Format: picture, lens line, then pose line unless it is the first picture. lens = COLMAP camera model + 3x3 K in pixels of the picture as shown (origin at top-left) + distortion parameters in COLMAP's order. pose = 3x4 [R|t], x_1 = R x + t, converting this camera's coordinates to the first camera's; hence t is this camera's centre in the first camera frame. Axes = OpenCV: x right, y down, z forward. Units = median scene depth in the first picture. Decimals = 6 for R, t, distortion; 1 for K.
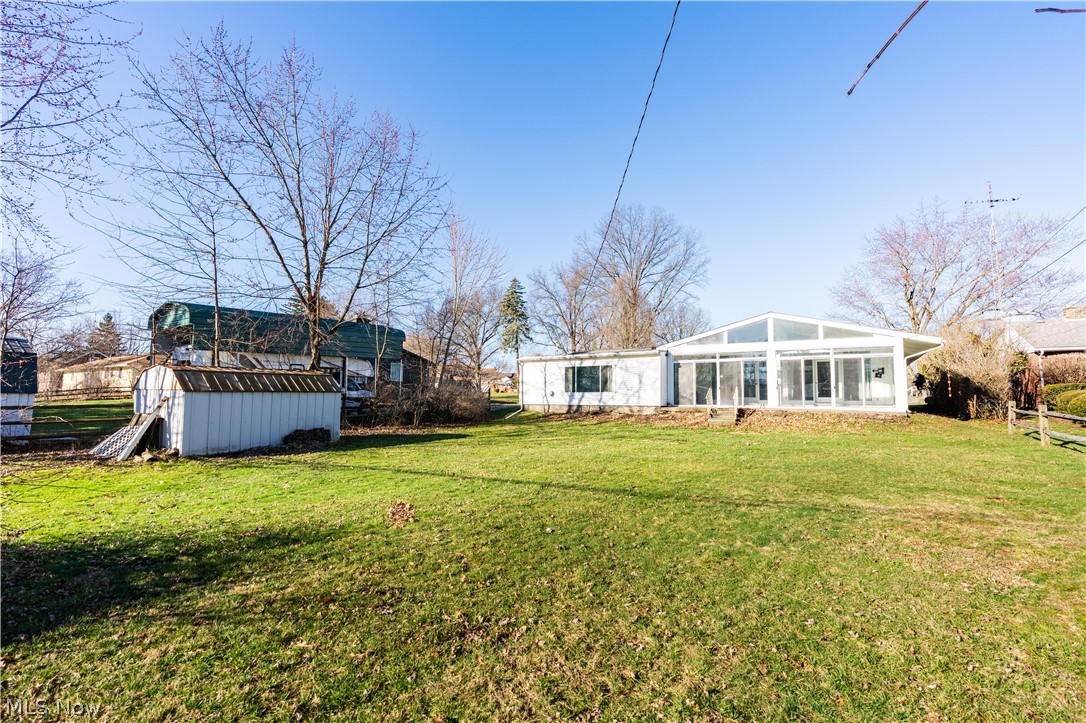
lens RADIAL K [[491.7, 0, 543.5], [0, 491.7, 365.1], [0, 0, 1]] dist [-0.002883, -0.000208]
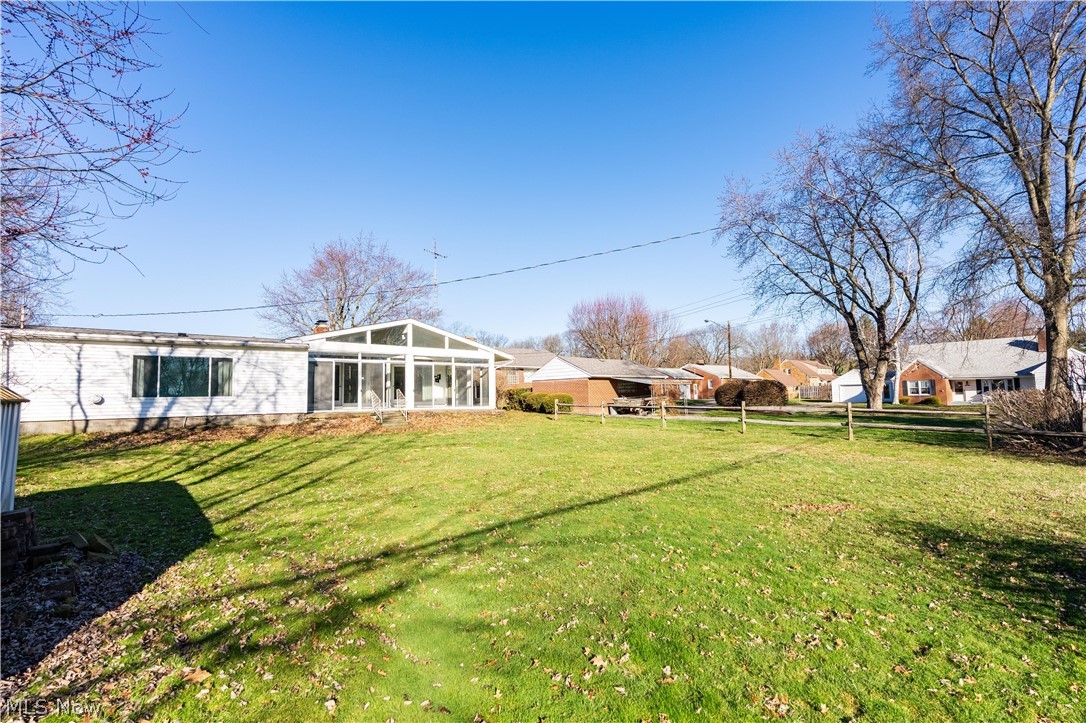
lens RADIAL K [[491.7, 0, 543.5], [0, 491.7, 365.1], [0, 0, 1]] dist [-0.002883, -0.000208]
pose [[0.319834, 0.048059, 0.946254, -0.389754], [-0.048938, 0.998218, -0.034157, 0.012275], [-0.946209, -0.035383, 0.321616, 0.349040]]
